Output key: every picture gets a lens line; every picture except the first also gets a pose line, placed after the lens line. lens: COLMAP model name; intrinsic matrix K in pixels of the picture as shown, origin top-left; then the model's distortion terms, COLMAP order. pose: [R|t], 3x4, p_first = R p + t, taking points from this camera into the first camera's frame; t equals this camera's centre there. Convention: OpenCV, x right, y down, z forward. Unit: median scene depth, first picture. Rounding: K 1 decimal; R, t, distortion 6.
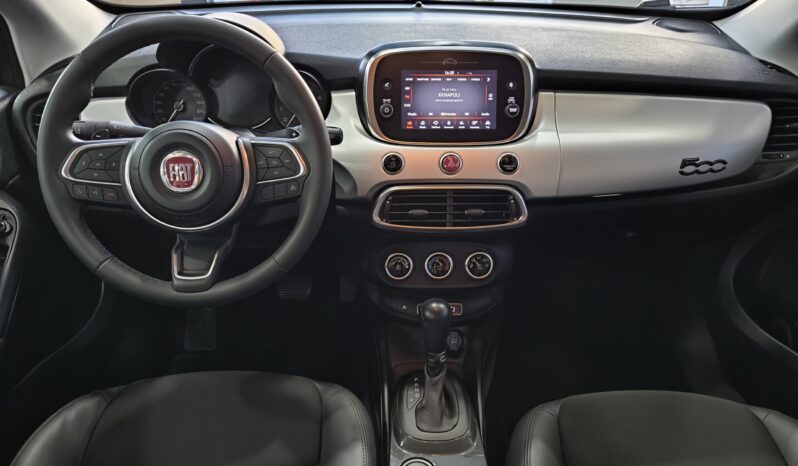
lens RADIAL K [[487.4, 0, 400.6], [0, 487.4, 248.7], [0, 0, 1]] dist [0.012794, -0.002060]
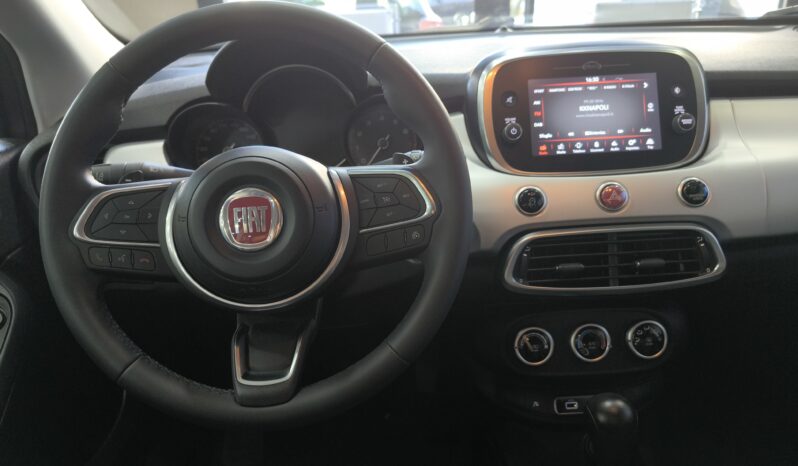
lens RADIAL K [[487.4, 0, 400.6], [0, 487.4, 248.7], [0, 0, 1]] dist [0.012794, -0.002060]
pose [[0.998231, -0.053282, -0.026386, -0.188130], [0.048700, 0.987293, -0.151266, -0.006609], [0.034111, 0.149714, 0.988141, 0.293933]]
